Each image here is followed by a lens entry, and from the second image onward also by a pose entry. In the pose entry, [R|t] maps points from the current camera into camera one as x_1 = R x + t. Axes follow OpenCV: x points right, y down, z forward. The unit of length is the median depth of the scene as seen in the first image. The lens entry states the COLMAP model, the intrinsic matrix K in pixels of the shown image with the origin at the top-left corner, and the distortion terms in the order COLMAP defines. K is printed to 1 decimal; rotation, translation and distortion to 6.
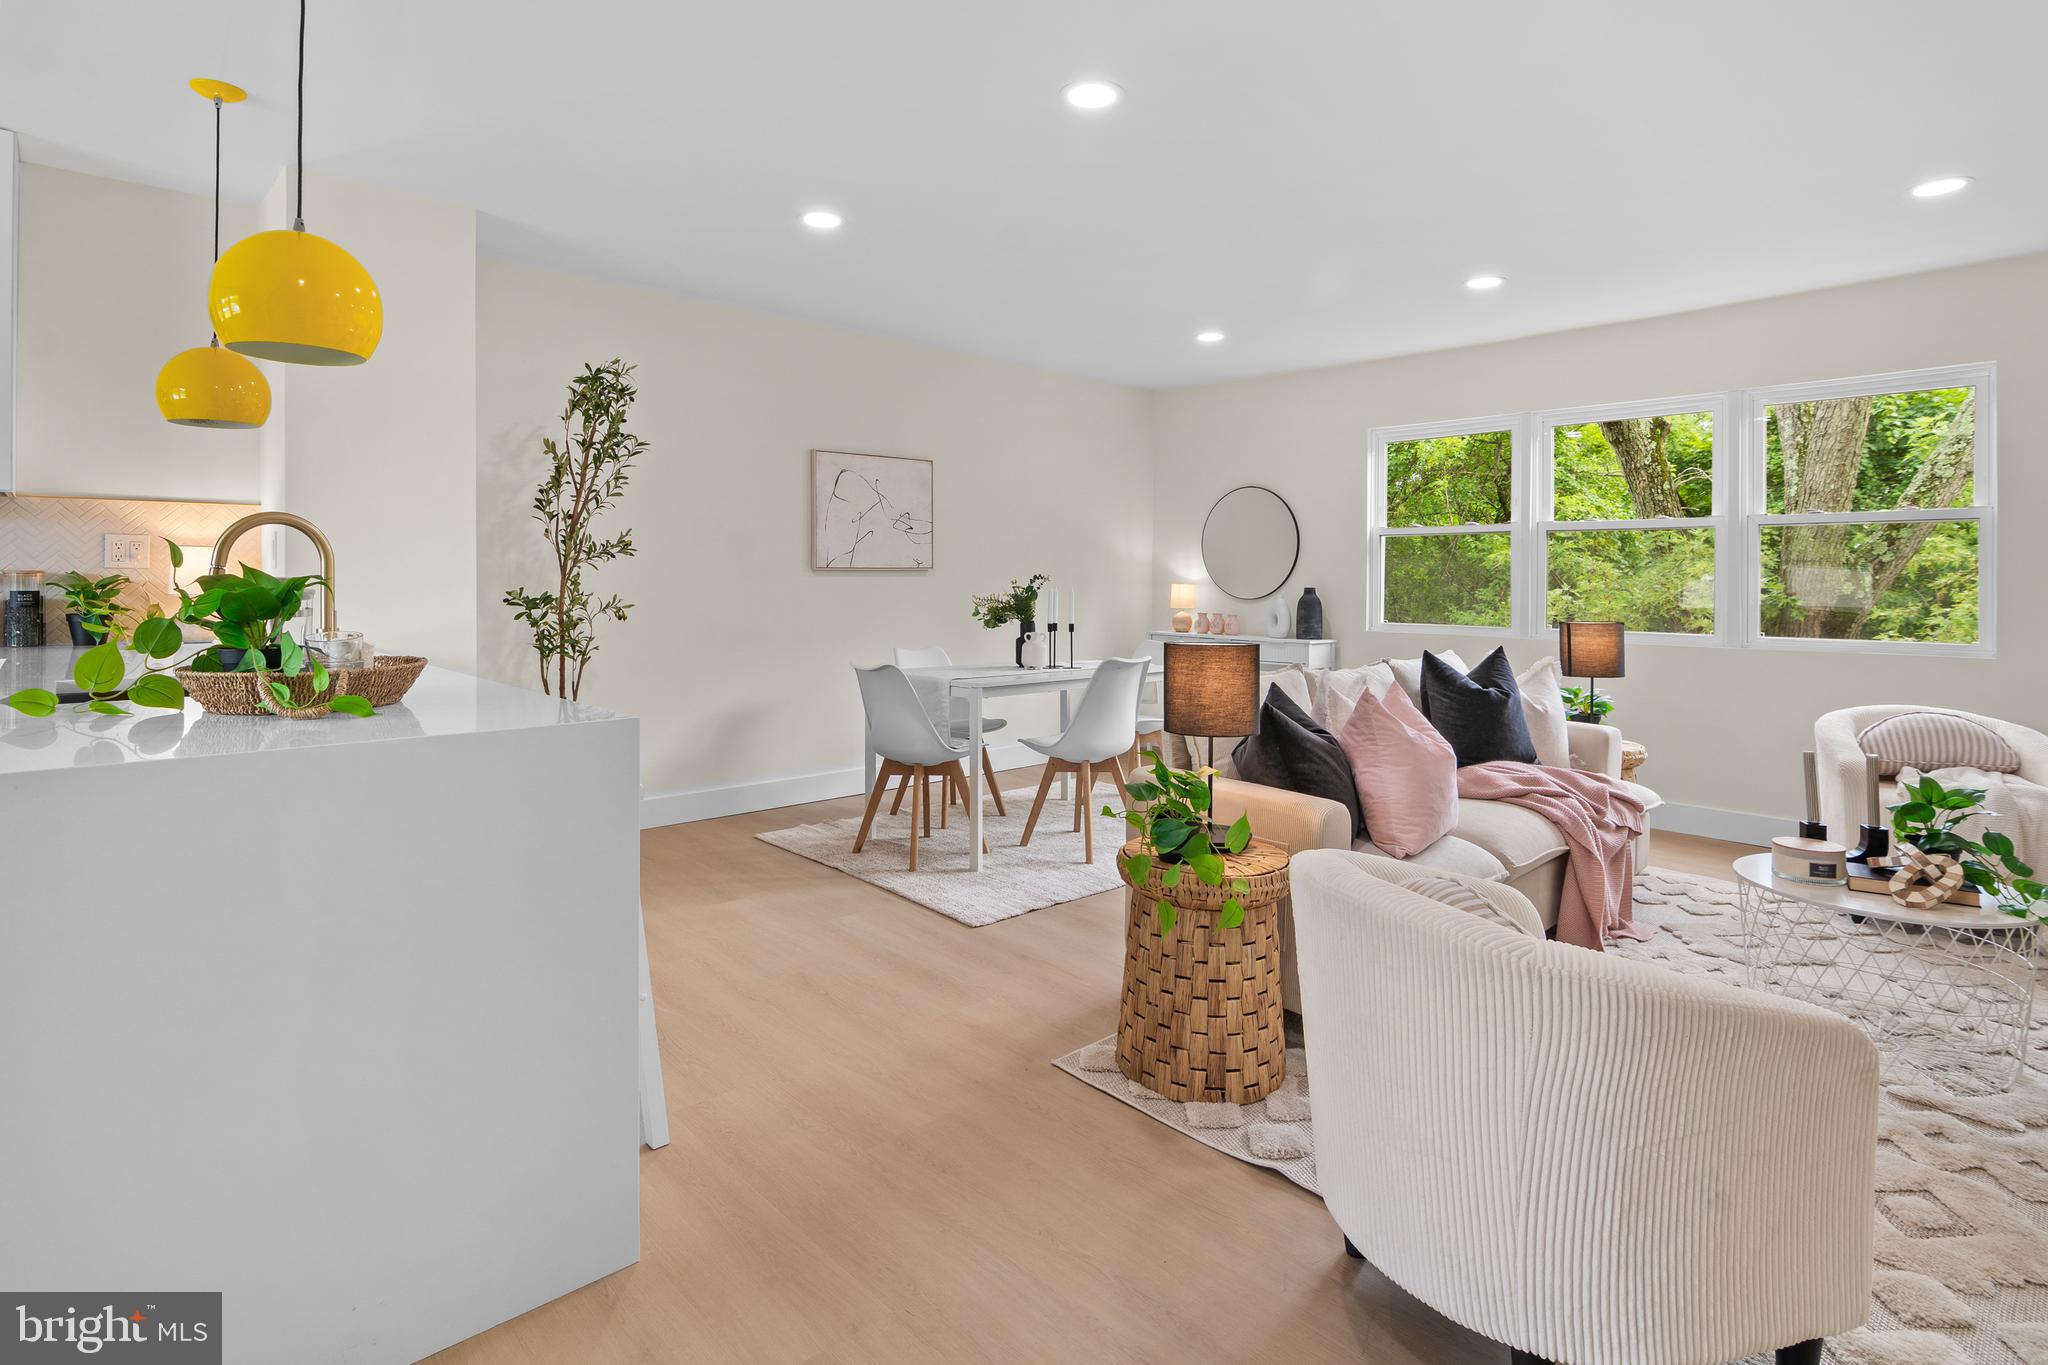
lens RADIAL K [[1028.9, 0, 1015.5], [0, 1028.9, 579.2], [0, 0, 1]] dist [-0.001720, -0.006229]
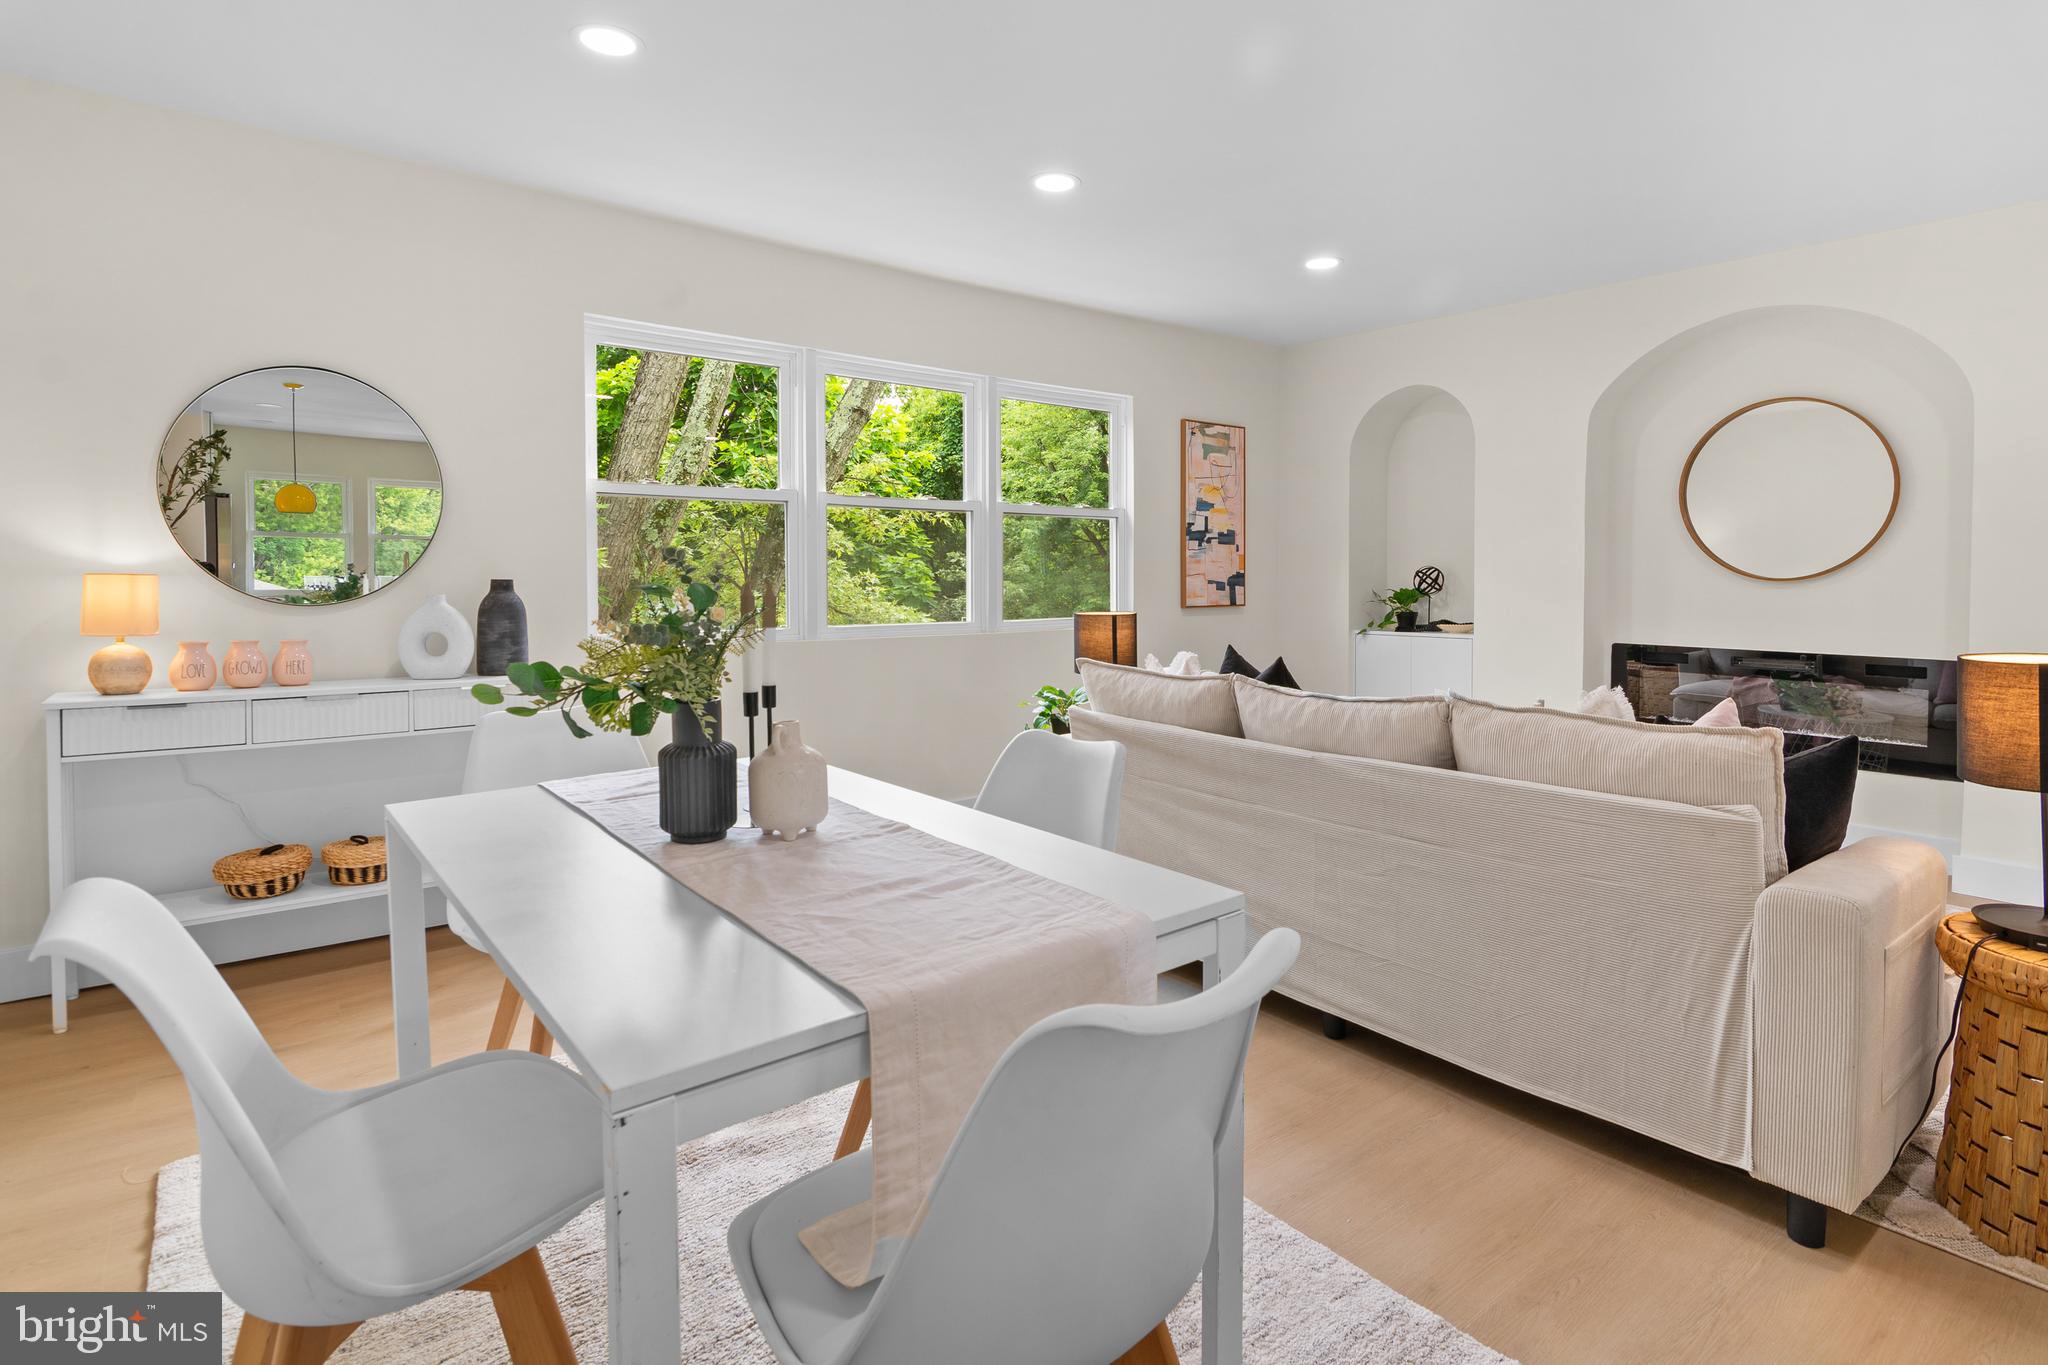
lens RADIAL K [[1020.8, 0, 1023.0], [0, 1020.8, 602.2], [0, 0, 1]] dist [-0.007218, -0.001833]
pose [[0.076187, -0.035771, 0.996452, -0.337069], [-0.001238, 0.999352, 0.035970, 0.001281], [-0.997093, -0.003974, 0.076094, 1.007458]]
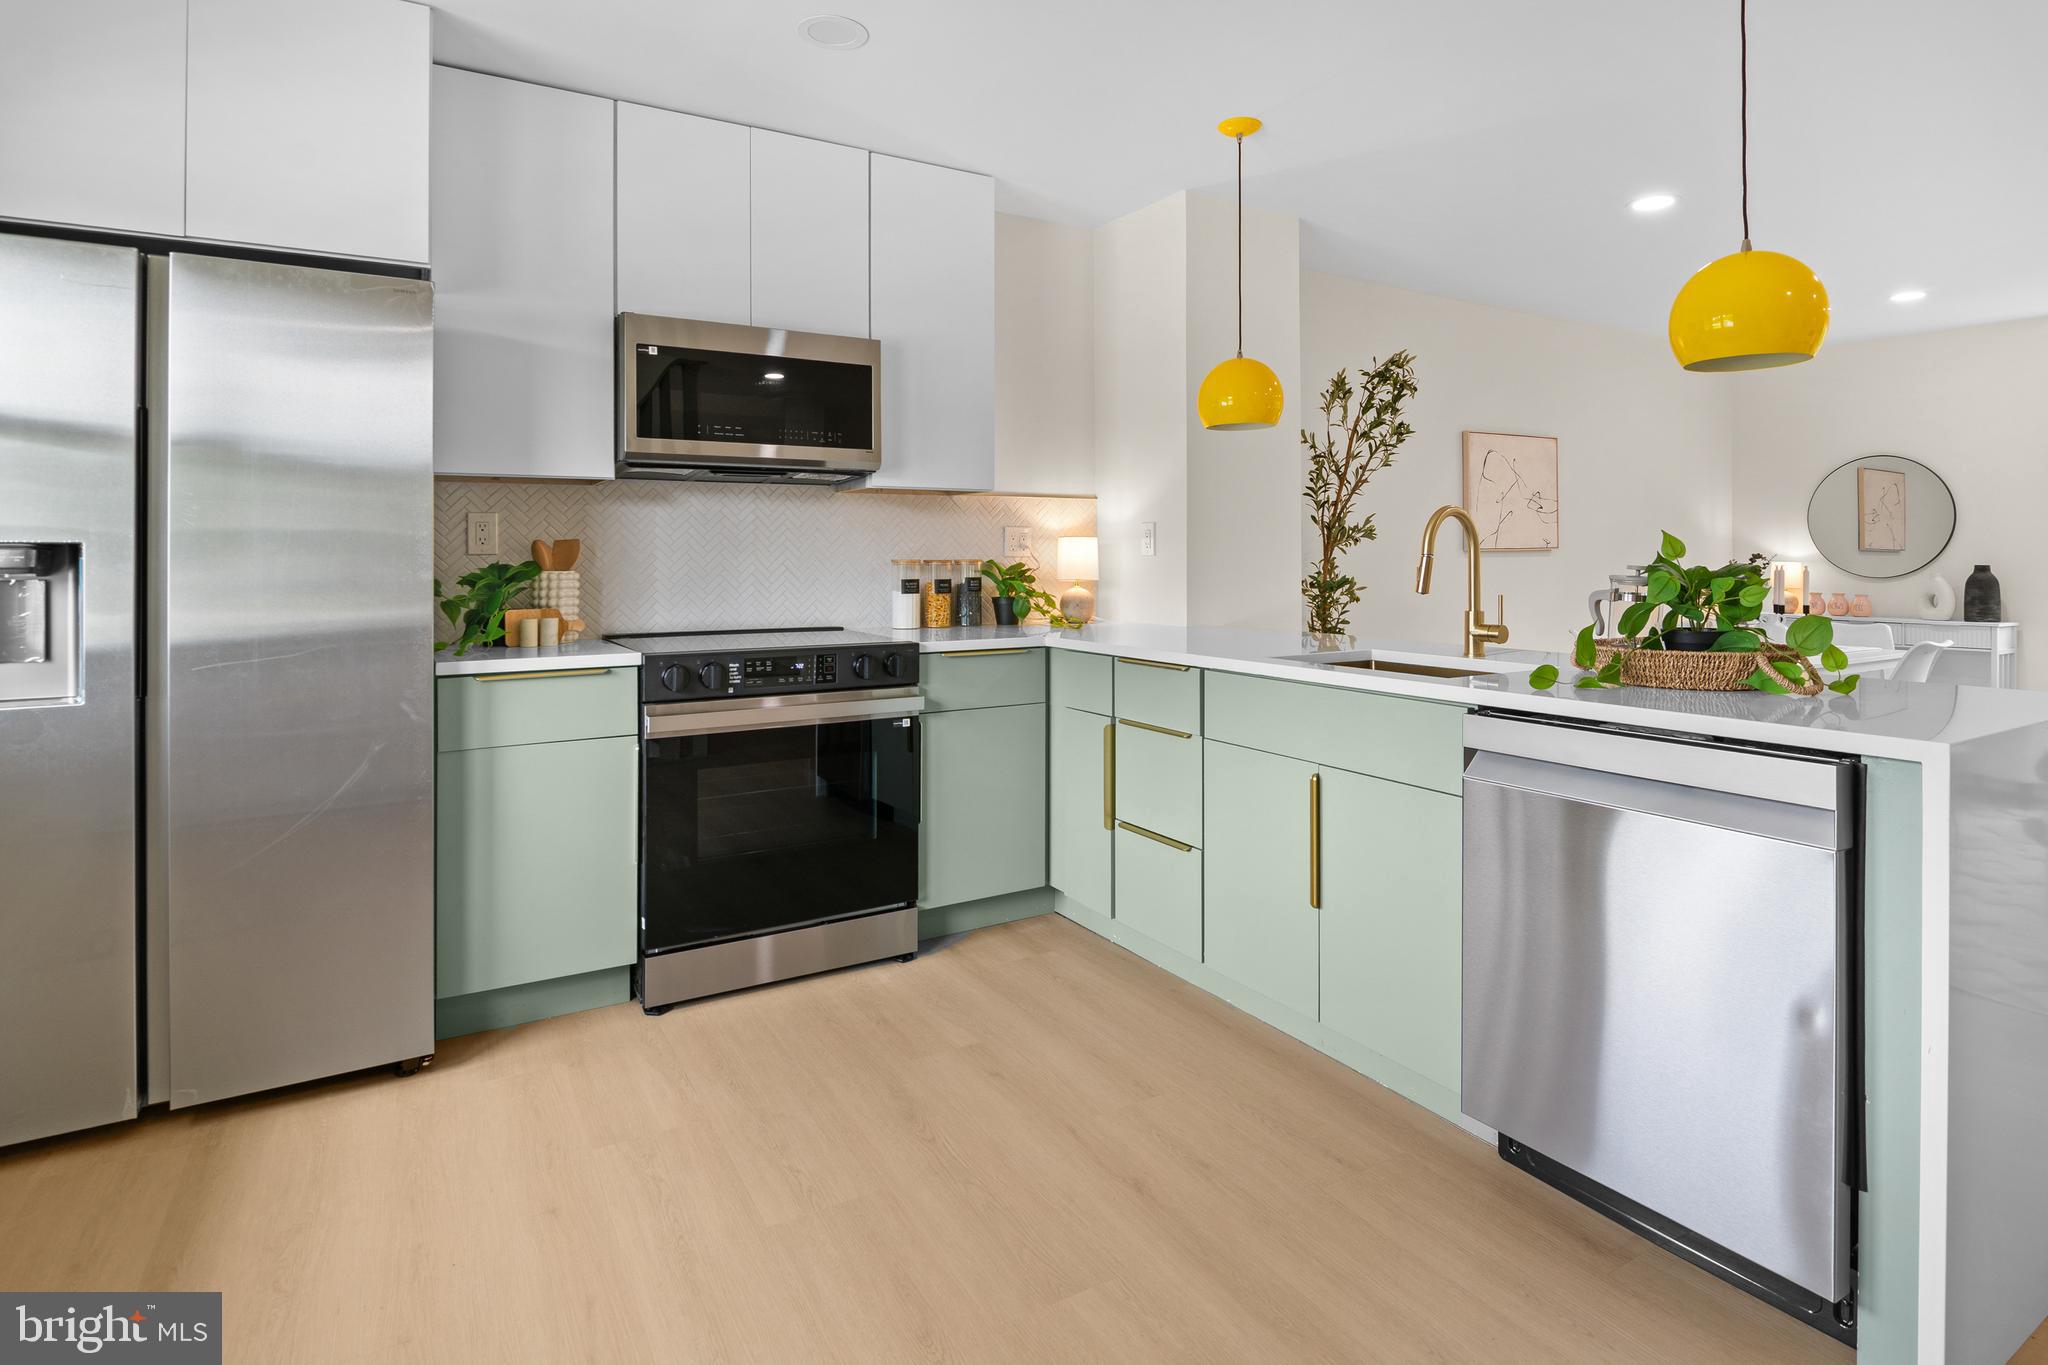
lens RADIAL K [[1035.7, 0, 1017.6], [0, 1035.7, 557.6], [0, 0, 1]] dist [0.001637, -0.010197]
pose [[0.976680, -0.009647, -0.214481, -0.516807], [0.009377, 0.999953, -0.002276, -0.005957], [0.214493, 0.000212, 0.976725, -0.100953]]
